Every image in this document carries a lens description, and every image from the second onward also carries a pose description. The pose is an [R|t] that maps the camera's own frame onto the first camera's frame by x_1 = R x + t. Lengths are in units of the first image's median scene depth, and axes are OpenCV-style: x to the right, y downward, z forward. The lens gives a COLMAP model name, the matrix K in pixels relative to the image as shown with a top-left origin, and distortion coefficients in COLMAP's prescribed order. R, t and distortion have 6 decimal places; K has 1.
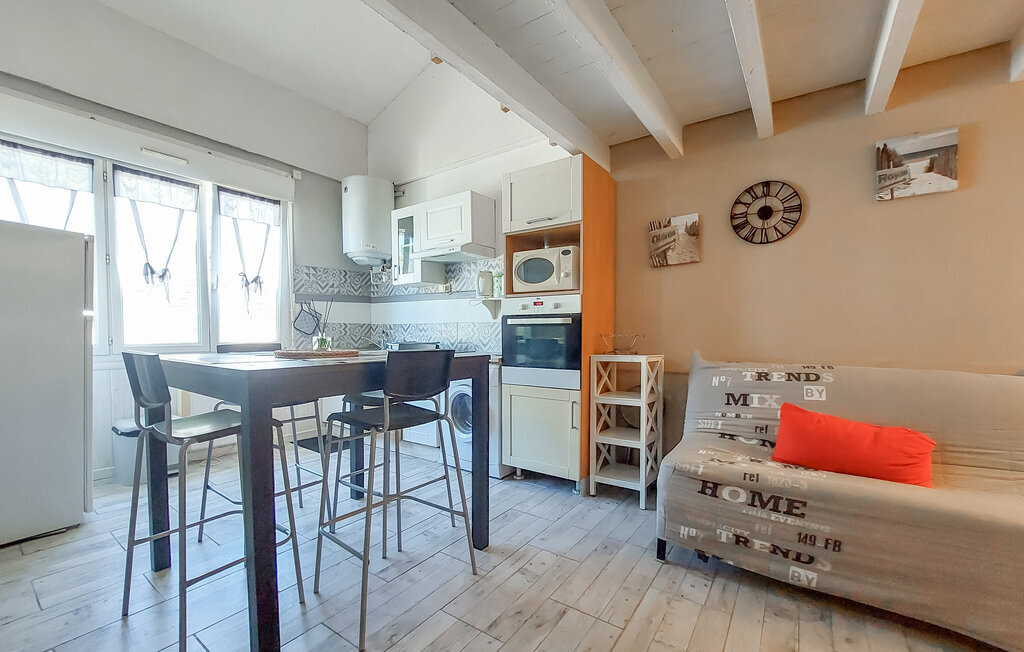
lens RADIAL K [[413.3, 0, 524.6], [0, 413.3, 353.8], [0, 0, 1]] dist [-0.018698, -0.000730]
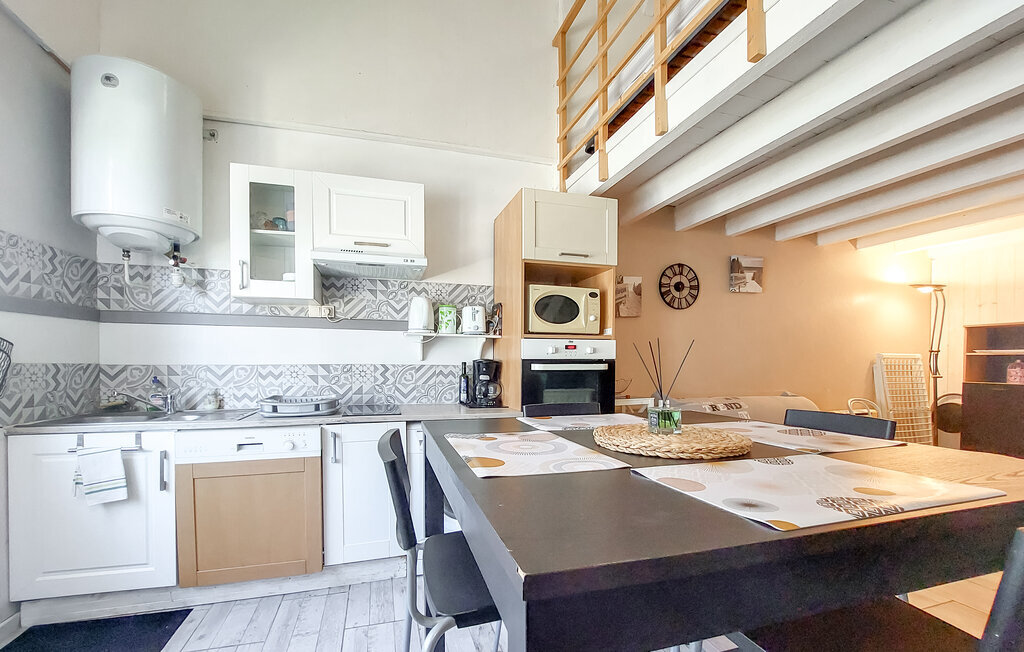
lens RADIAL K [[413.3, 0, 506.2], [0, 413.3, 373.3], [0, 0, 1]] dist [-0.018698, -0.000730]
pose [[0.632357, -0.017775, 0.774473, -0.761397], [0.040135, 0.999146, -0.009839, -0.064901], [-0.773636, 0.037305, 0.632531, 0.555064]]
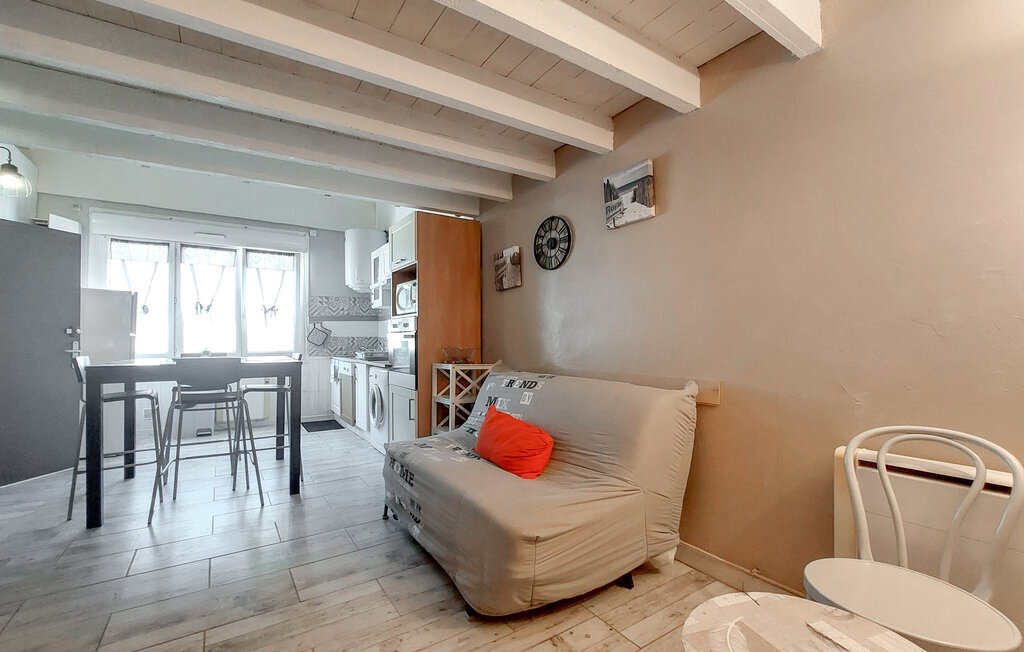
lens RADIAL K [[413.3, 0, 536.3], [0, 413.3, 340.3], [0, 0, 1]] dist [-0.018698, -0.000730]
pose [[0.948026, -0.000899, -0.318191, 0.855180], [-0.016730, 0.998472, -0.052669, -0.006789], [0.317752, 0.055255, 0.946562, -0.099970]]
